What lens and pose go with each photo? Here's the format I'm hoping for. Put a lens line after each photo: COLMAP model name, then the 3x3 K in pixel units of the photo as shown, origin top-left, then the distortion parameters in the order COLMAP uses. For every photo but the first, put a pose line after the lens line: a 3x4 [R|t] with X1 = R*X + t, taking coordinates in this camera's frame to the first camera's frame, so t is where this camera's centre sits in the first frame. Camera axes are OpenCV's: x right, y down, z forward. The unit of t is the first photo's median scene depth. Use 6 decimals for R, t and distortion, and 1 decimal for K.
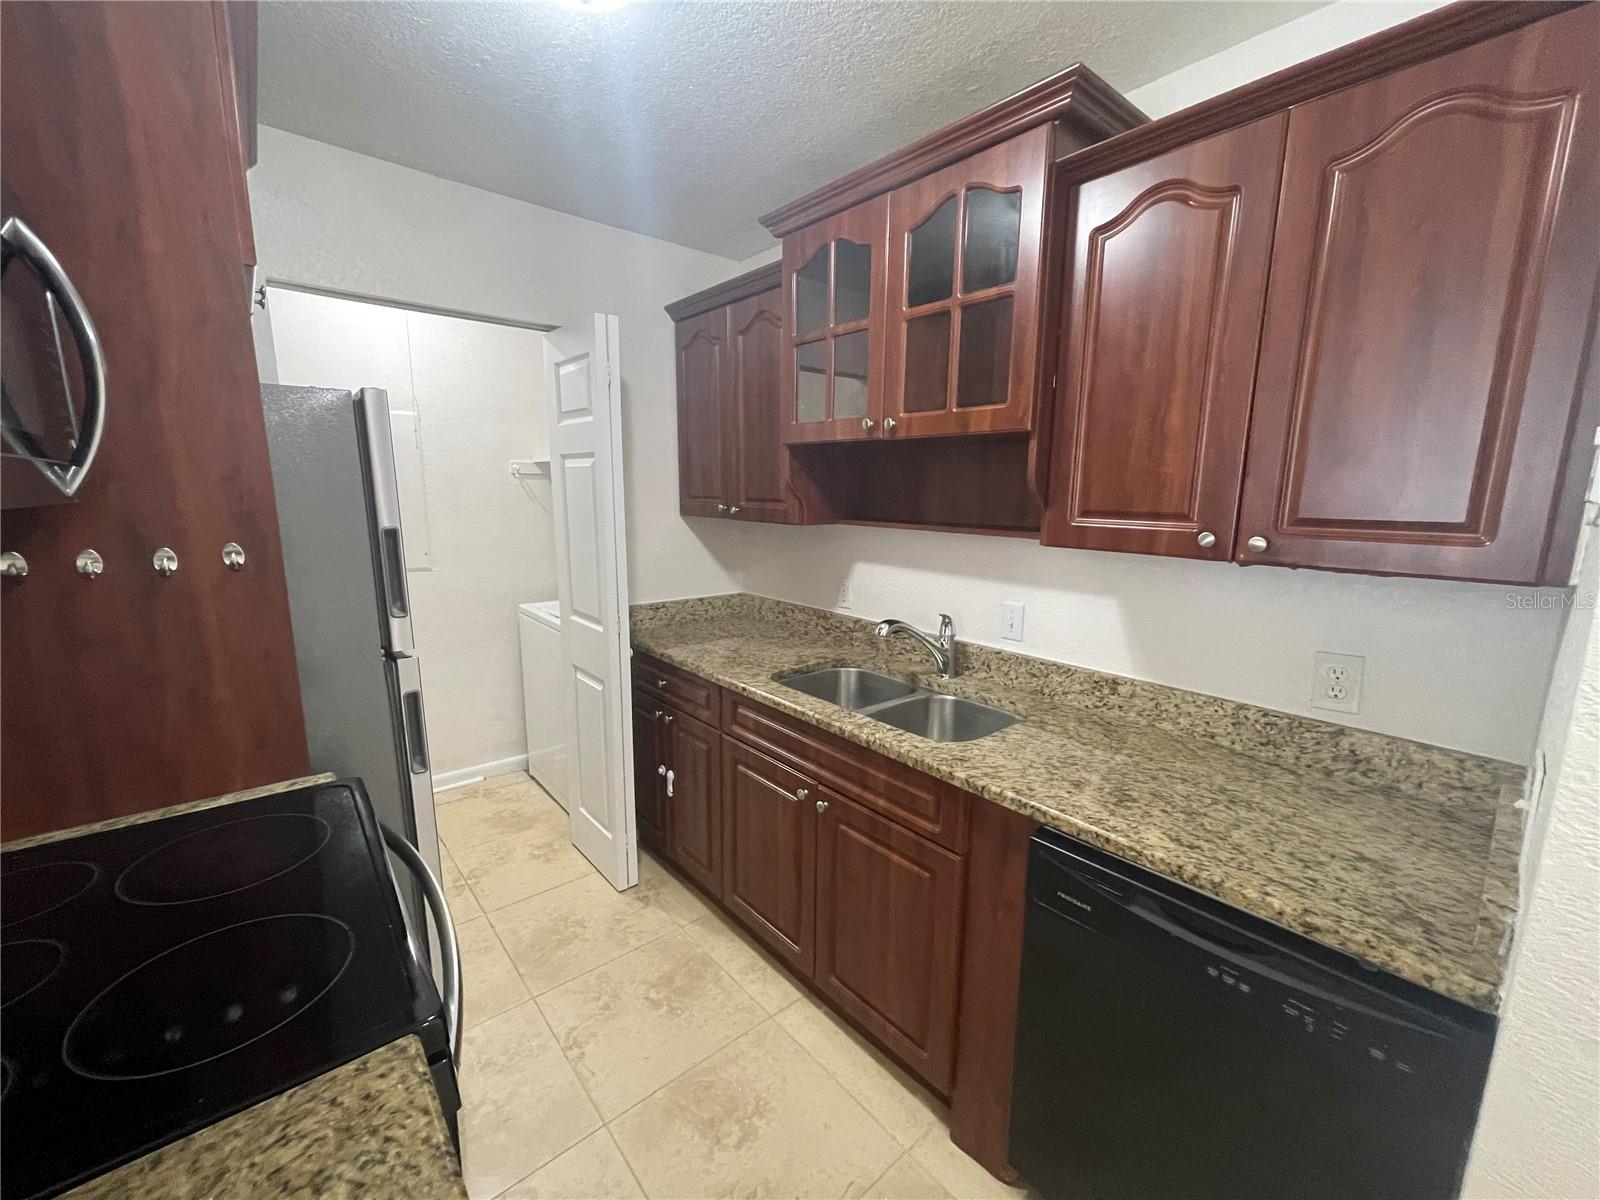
lens RADIAL K [[644.3, 0, 798.7], [0, 644.3, 603.8], [0, 0, 1]] dist [-0.001737, 0.000926]
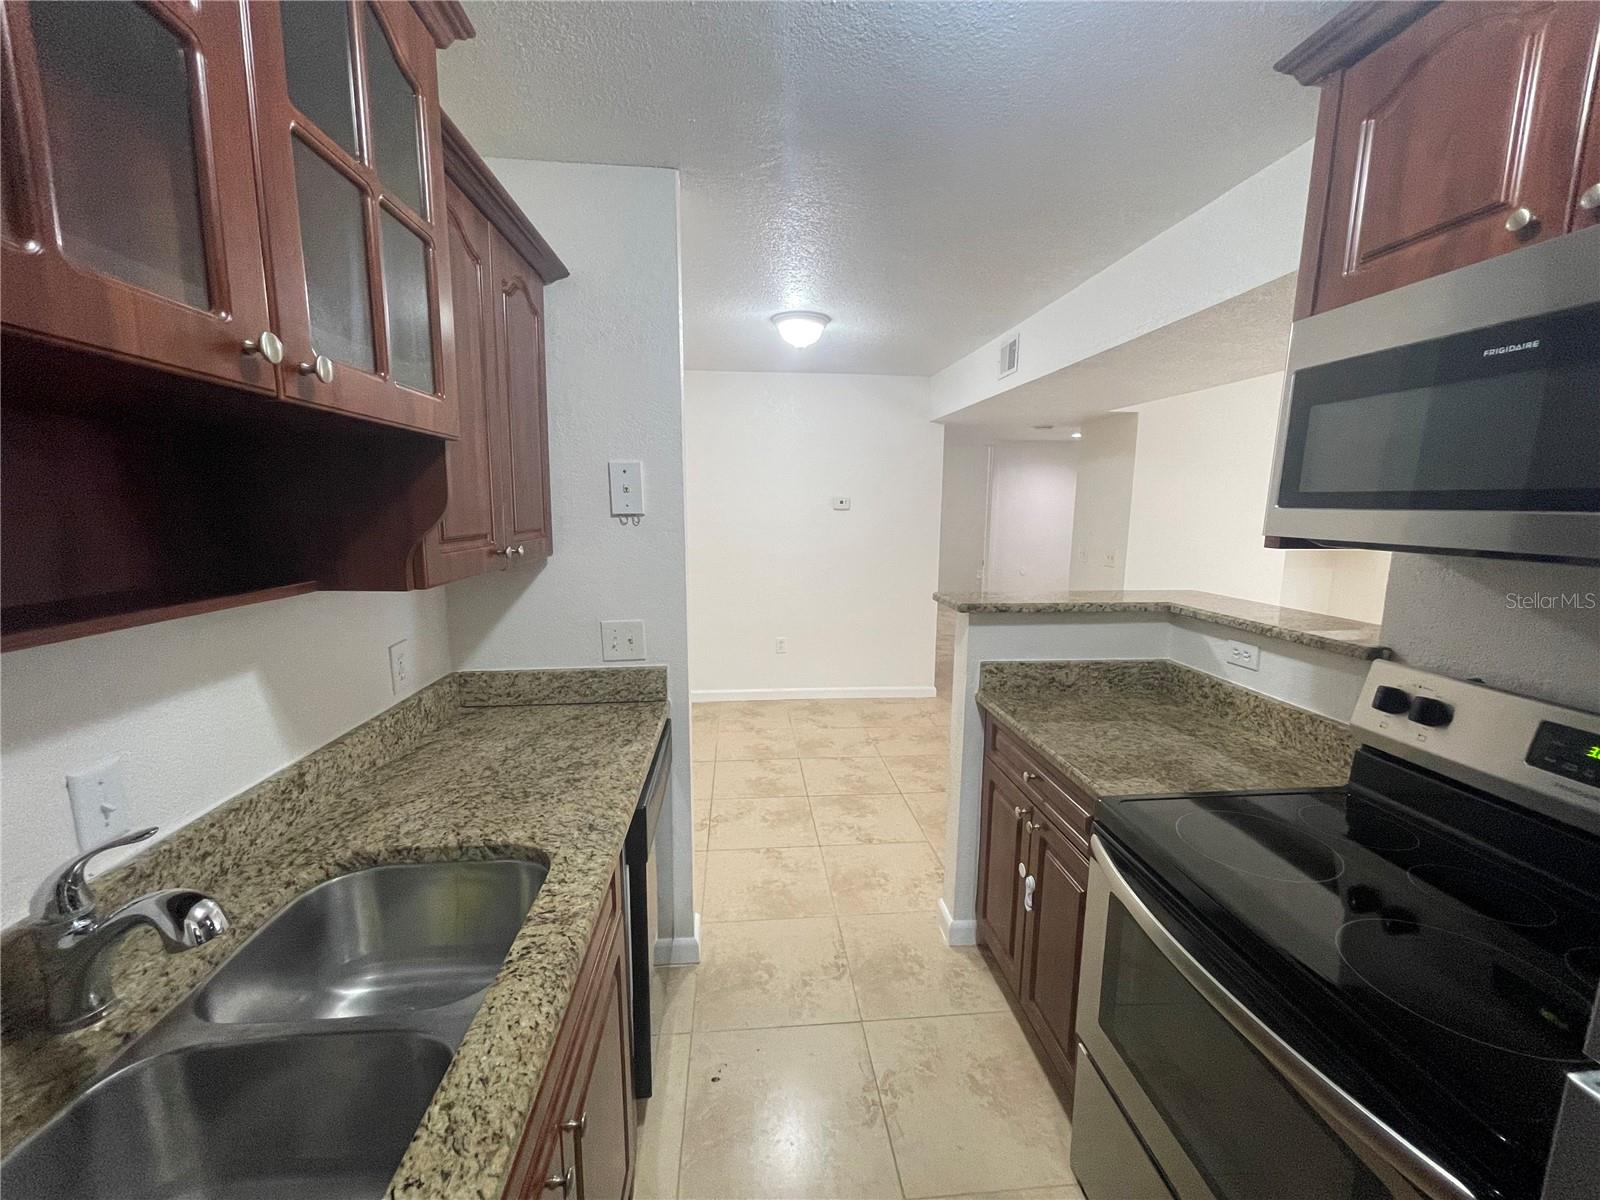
lens RADIAL K [[644.3, 0, 798.7], [0, 644.3, 603.8], [0, 0, 1]] dist [-0.001737, 0.000926]
pose [[-0.813745, -0.108018, 0.571096, -0.372339], [0.083991, 0.950411, 0.299440, -0.238551], [-0.575121, 0.291635, -0.764320, 1.198441]]
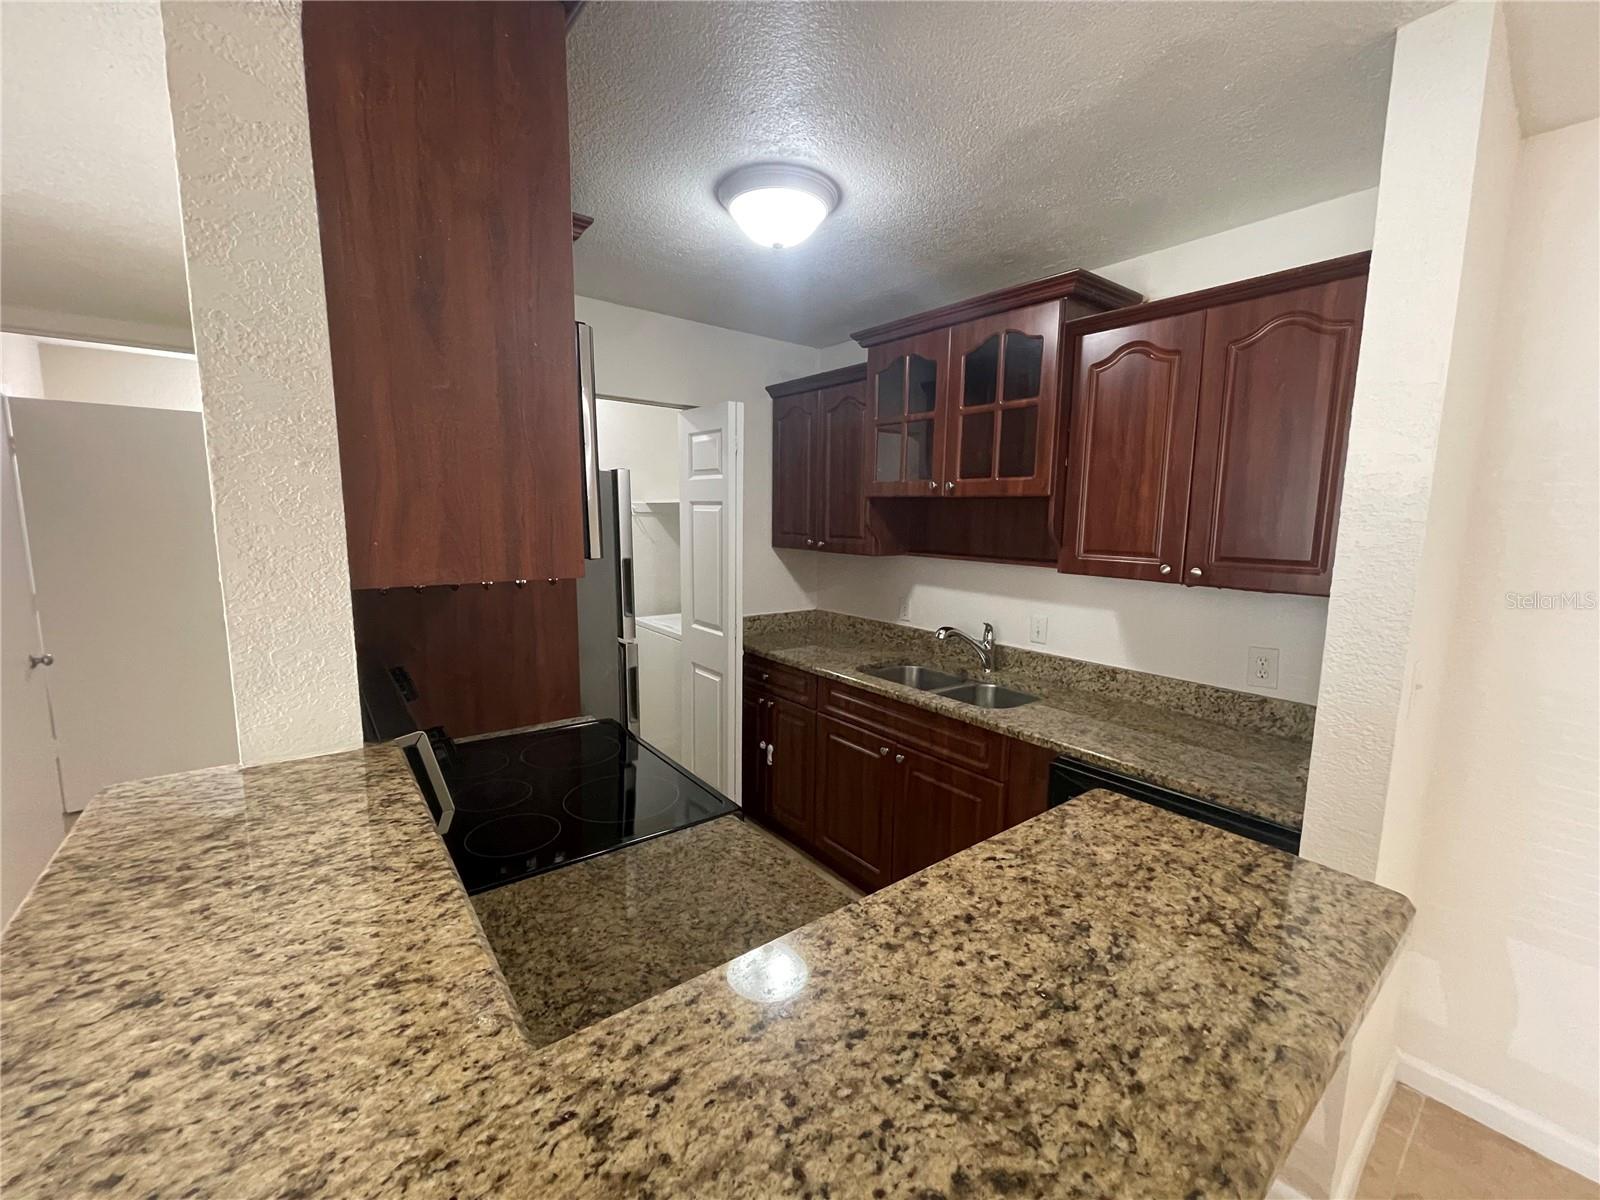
lens RADIAL K [[639.6, 0, 798.0], [0, 639.6, 603.1], [0, 0, 1]] dist [-0.002438, -0.000032]
pose [[0.999042, 0.009609, -0.042693, -0.131857], [-0.011319, 0.999135, -0.040004, 0.037681], [0.042272, 0.040449, 0.998287, -0.412142]]
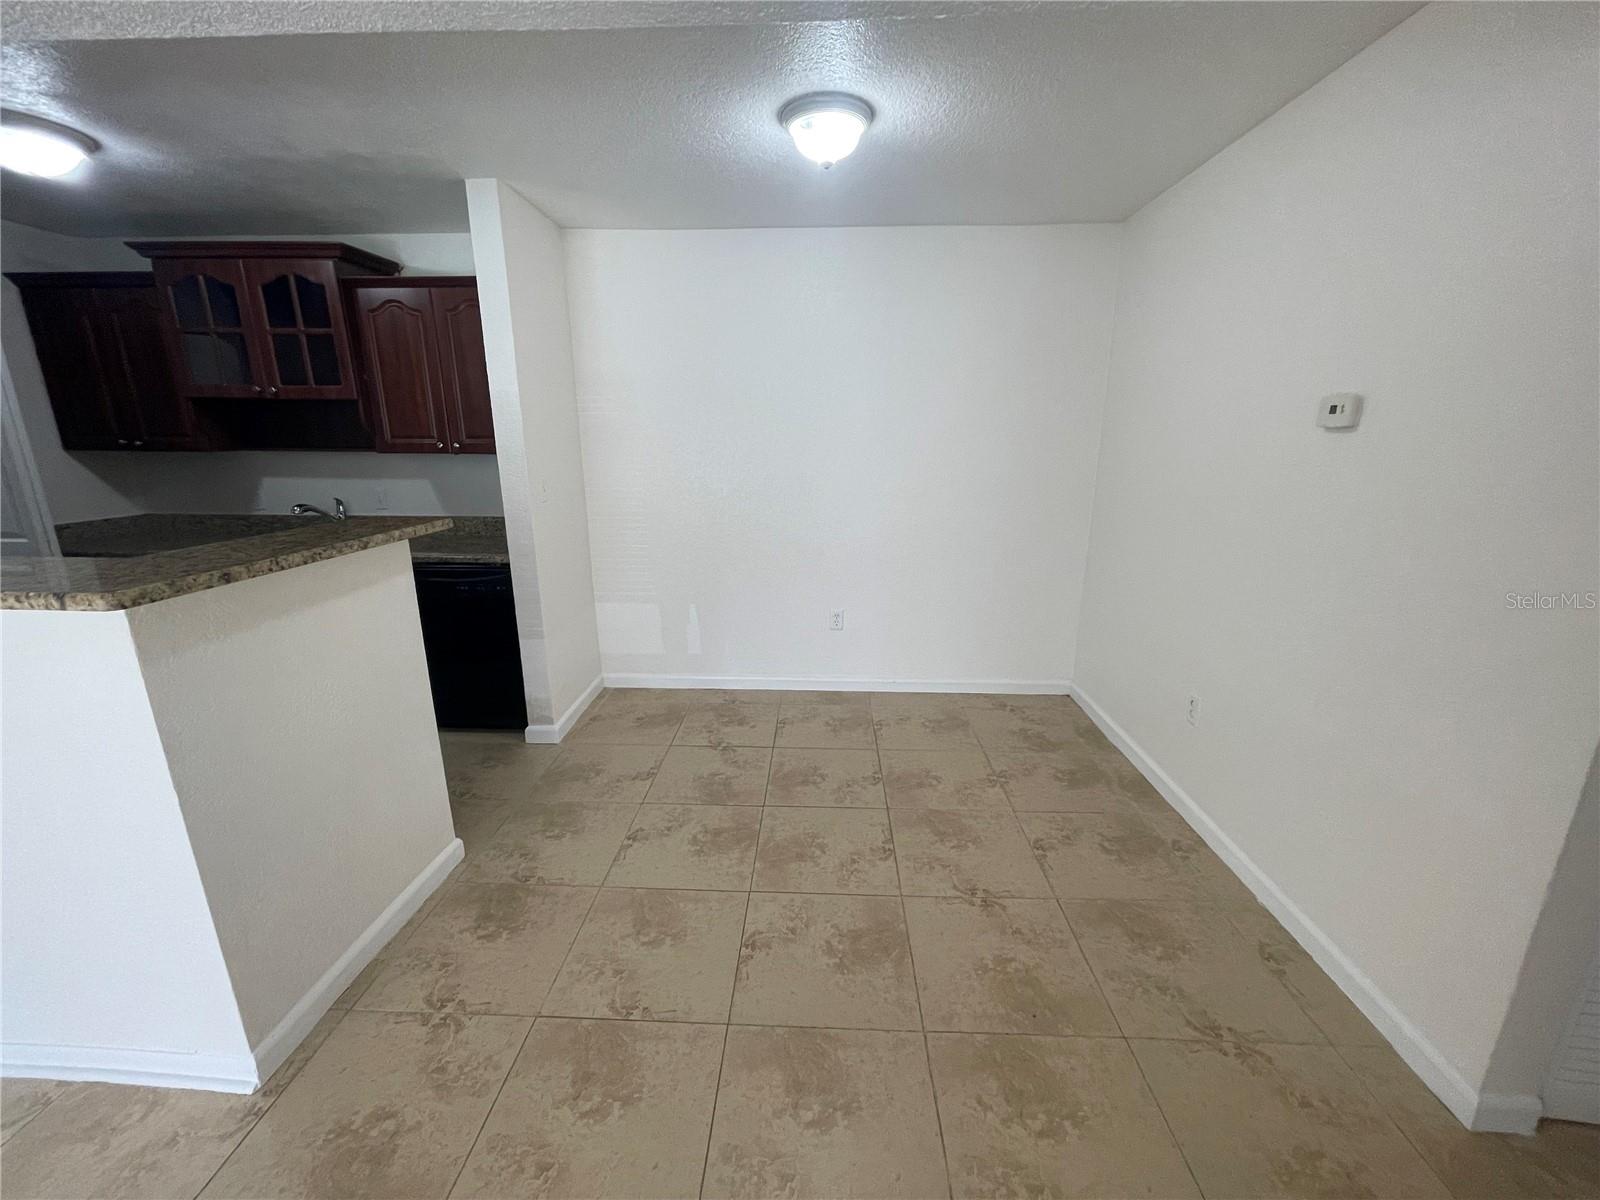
lens RADIAL K [[644.3, 0, 798.7], [0, 644.3, 603.8], [0, 0, 1]] dist [-0.001737, 0.000926]
pose [[0.683986, -0.198569, 0.701950, -0.246045], [0.134271, 0.980069, 0.146409, 0.252389], [-0.717032, -0.005890, 0.697015, -1.377018]]
